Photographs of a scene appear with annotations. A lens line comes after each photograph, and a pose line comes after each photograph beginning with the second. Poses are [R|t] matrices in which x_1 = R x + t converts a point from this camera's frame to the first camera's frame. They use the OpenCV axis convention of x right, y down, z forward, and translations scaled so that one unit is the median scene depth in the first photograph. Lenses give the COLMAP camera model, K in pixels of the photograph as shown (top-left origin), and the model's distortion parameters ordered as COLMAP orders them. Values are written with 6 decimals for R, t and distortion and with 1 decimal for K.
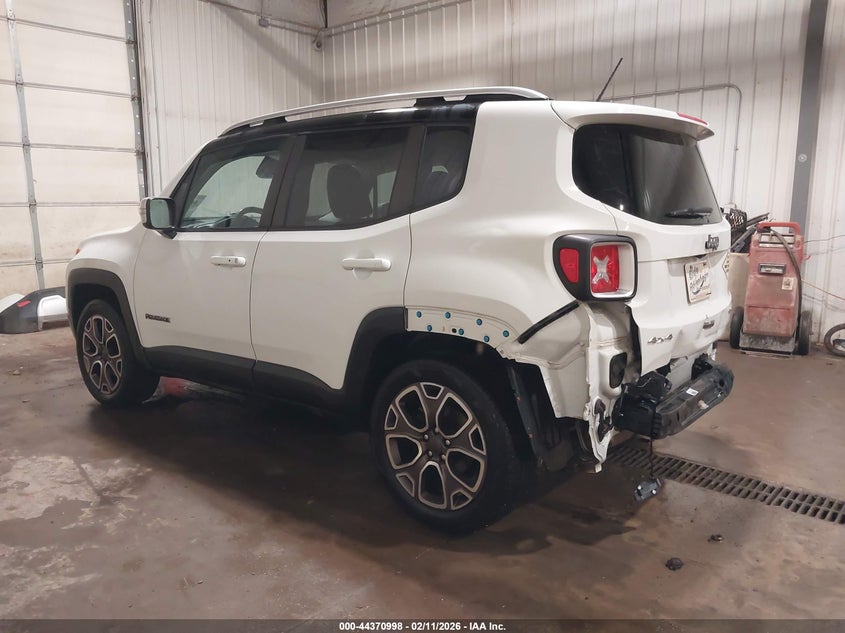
lens RADIAL K [[689.8, 0, 425.9], [0, 689.8, 320.1], [0, 0, 1]] dist [-0.011979, -0.011707]
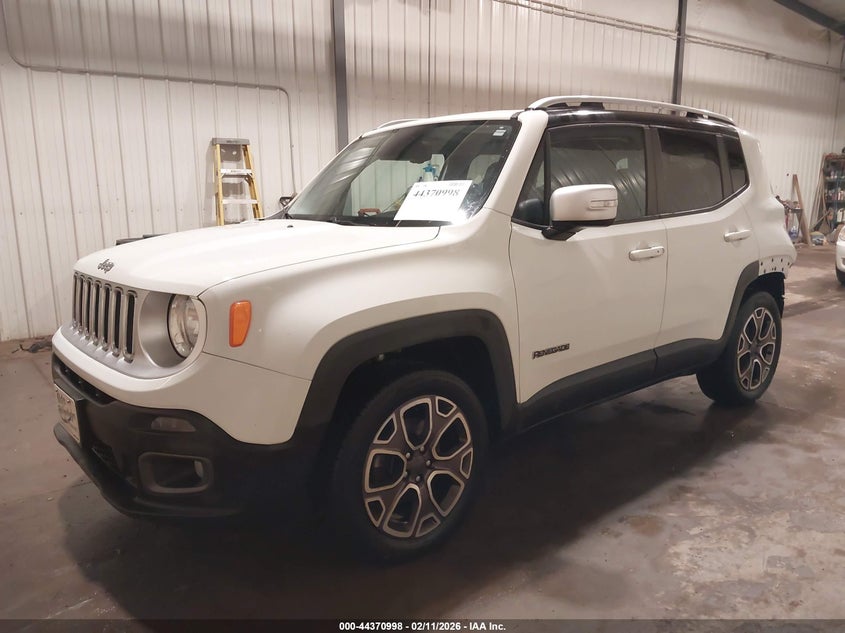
lens RADIAL K [[689.8, 0, 425.9], [0, 689.8, 320.1], [0, 0, 1]] dist [-0.011979, -0.011707]
pose [[0.171087, -0.179026, 0.968854, -1.156868], [0.168309, 0.974209, 0.150294, -0.172763], [-0.970773, 0.137354, 0.196806, 1.021678]]
